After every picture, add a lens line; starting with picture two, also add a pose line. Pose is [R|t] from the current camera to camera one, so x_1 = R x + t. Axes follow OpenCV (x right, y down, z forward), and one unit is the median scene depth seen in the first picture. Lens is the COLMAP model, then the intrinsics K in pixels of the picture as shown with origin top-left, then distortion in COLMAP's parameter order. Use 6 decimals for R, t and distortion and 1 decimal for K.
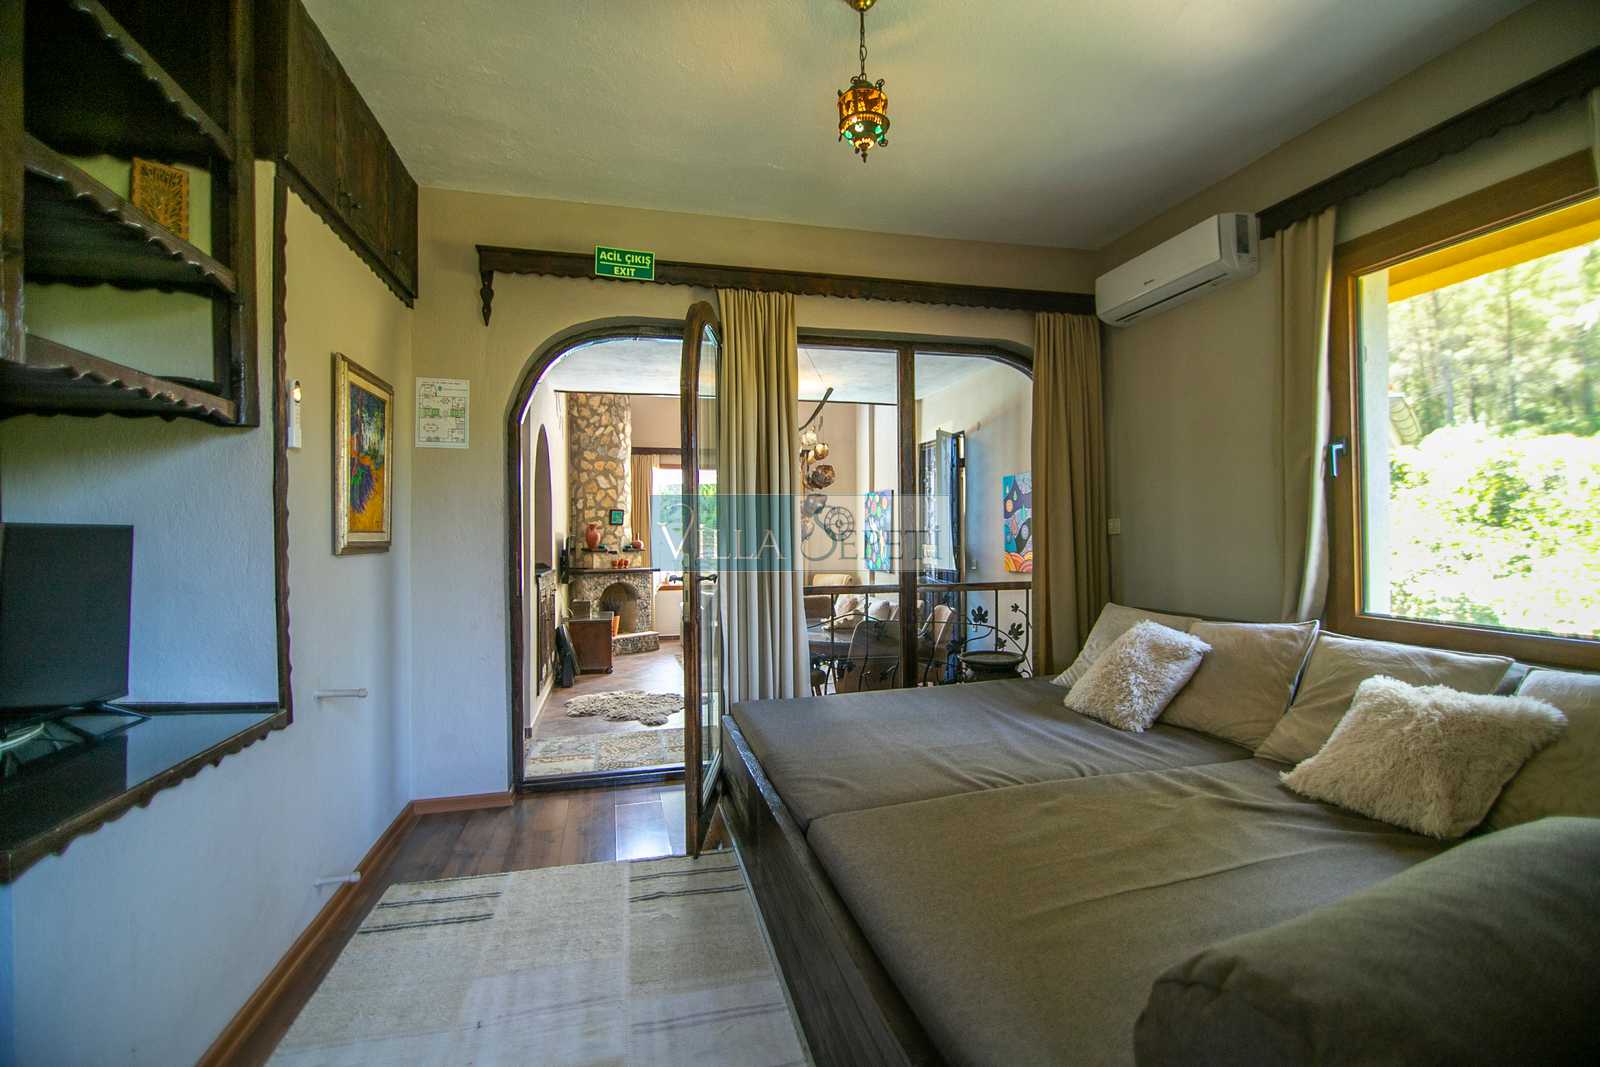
lens RADIAL K [[730.1, 0, 800.0], [0, 730.1, 533.5], [0, 0, 1]] dist [0.021621, -0.031362]
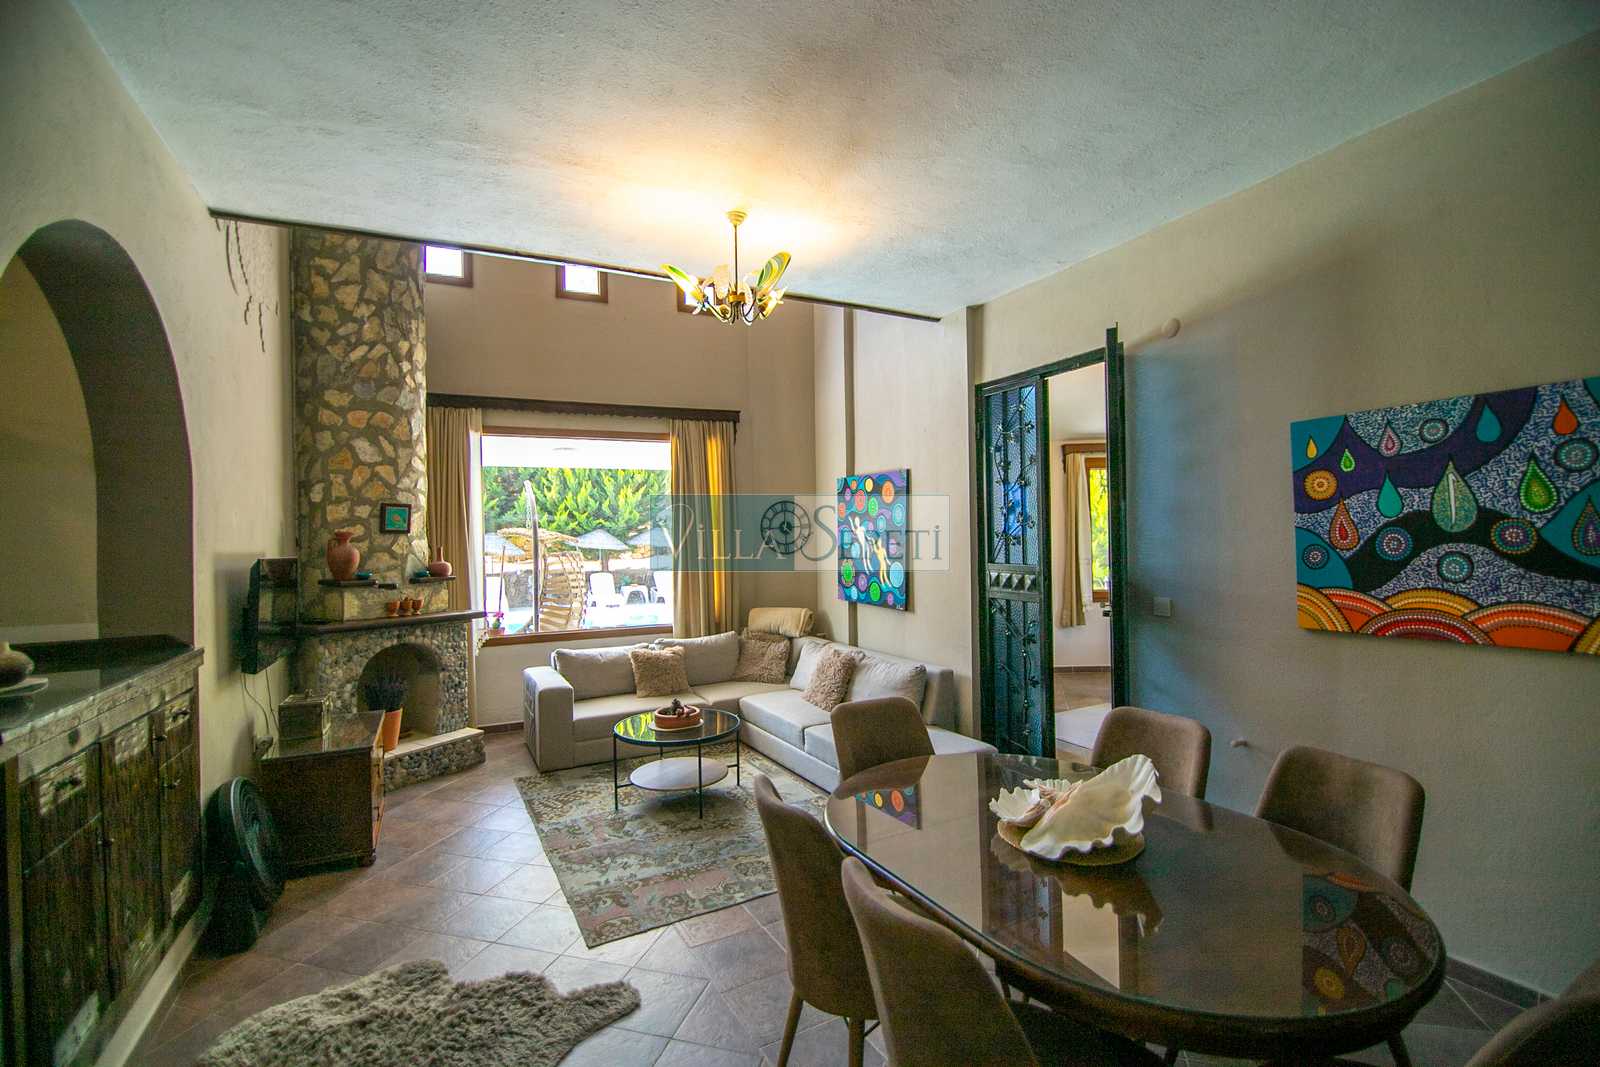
lens RADIAL K [[730.1, 0, 800.0], [0, 730.1, 533.5], [0, 0, 1]] dist [0.021621, -0.031362]
pose [[0.976091, -0.009513, 0.217156, -0.082692], [0.010514, 0.999939, -0.003457, -0.006710], [-0.217109, 0.005658, 0.976131, 0.427097]]
